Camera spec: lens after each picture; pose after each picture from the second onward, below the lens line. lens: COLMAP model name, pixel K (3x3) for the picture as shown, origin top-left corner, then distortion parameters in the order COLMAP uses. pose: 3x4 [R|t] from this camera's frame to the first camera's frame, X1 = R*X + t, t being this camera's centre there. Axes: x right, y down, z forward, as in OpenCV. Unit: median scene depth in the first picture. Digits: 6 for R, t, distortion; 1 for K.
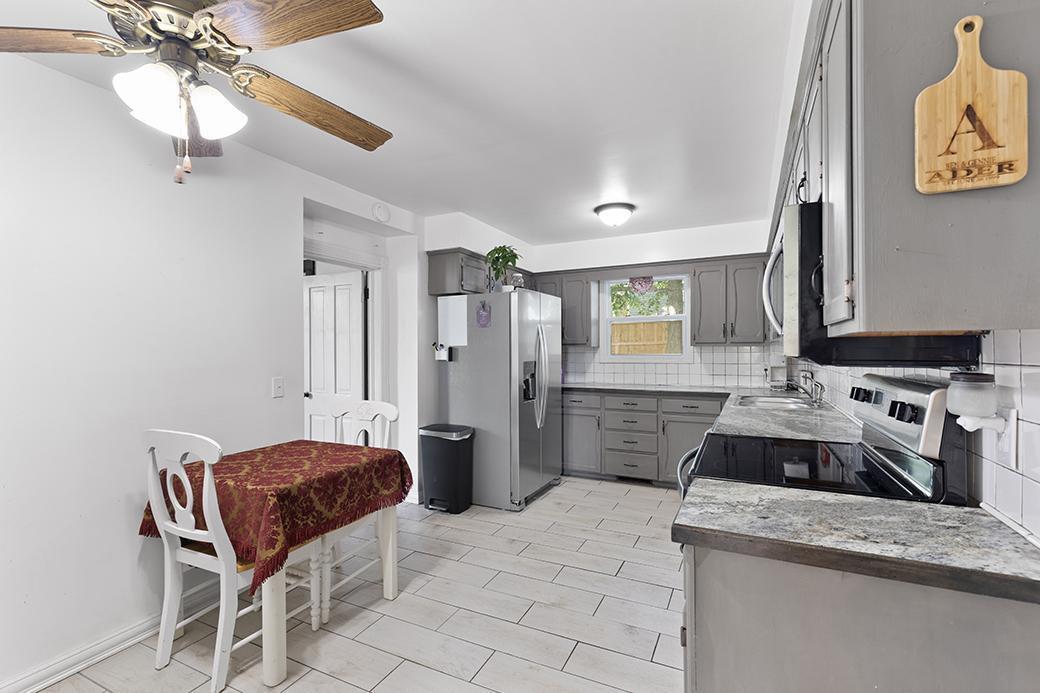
lens RADIAL K [[469.5, 0, 521.7], [0, 469.5, 351.6], [0, 0, 1]] dist [0.024189, 0.000312]
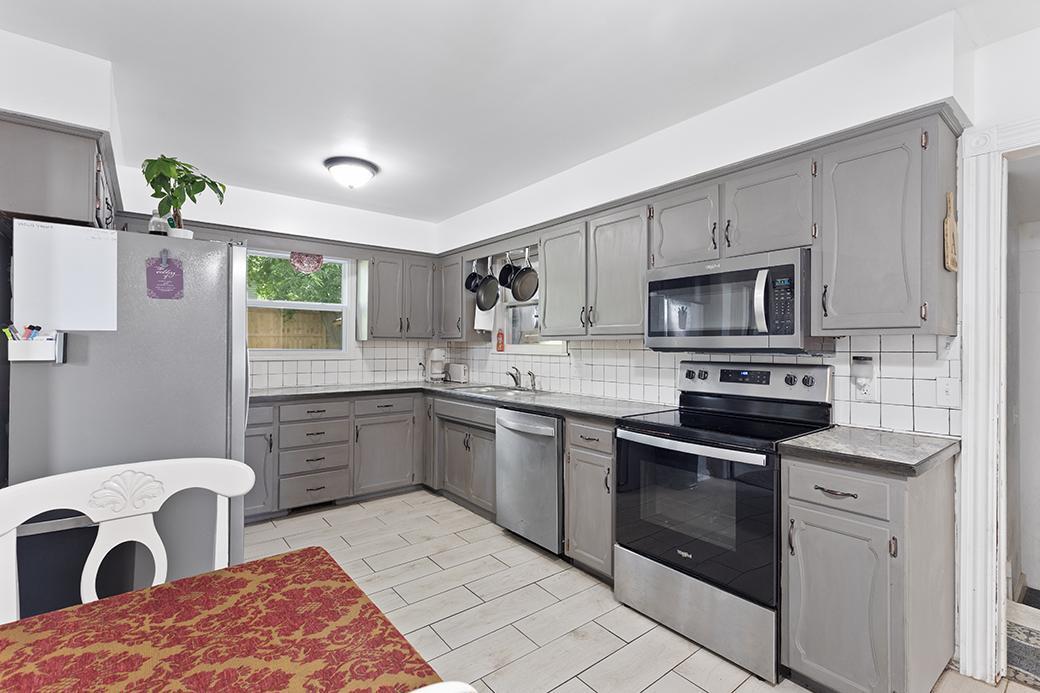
lens RADIAL K [[469.5, 0, 524.3], [0, 469.5, 343.3], [0, 0, 1]] dist [0.024189, 0.000312]
pose [[0.423022, 0.013910, 0.906013, -0.383487], [-0.004191, 0.999902, -0.013395, 0.005655], [-0.906110, 0.001869, 0.423038, 0.380027]]
